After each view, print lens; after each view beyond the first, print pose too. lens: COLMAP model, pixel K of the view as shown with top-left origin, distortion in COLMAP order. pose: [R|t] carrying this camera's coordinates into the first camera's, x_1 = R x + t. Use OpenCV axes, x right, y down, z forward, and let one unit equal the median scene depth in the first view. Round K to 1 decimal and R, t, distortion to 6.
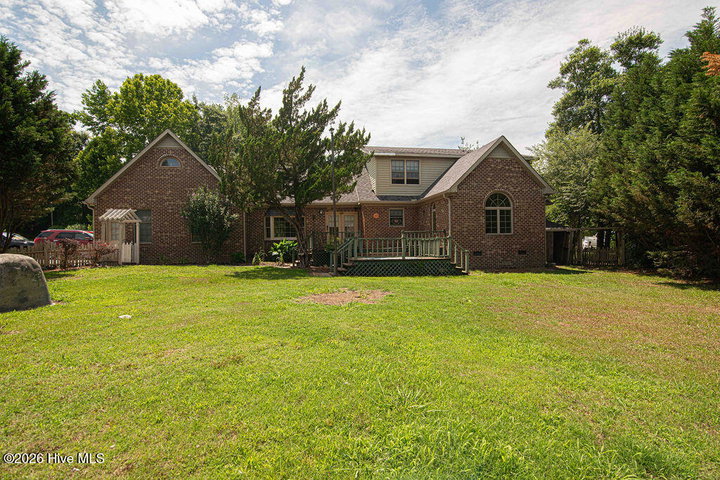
lens RADIAL K [[356.2, 0, 360.0], [0, 356.2, 240.0], [0, 0, 1]] dist [-0.000309, -0.000002]
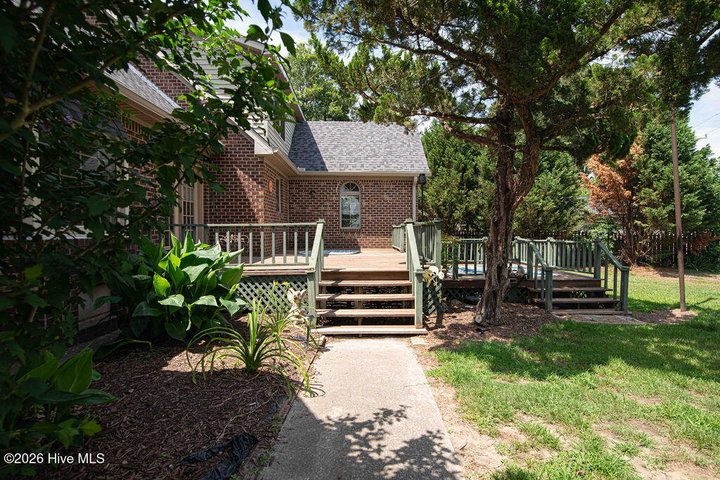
lens RADIAL K [[356.2, 0, 360.0], [0, 356.2, 240.0], [0, 0, 1]] dist [-0.000309, -0.000002]
pose [[0.136296, -0.008863, 0.990628, -0.508256], [-0.020710, 0.999716, 0.011794, -0.005031], [-0.990452, -0.022123, 0.136074, 0.997304]]
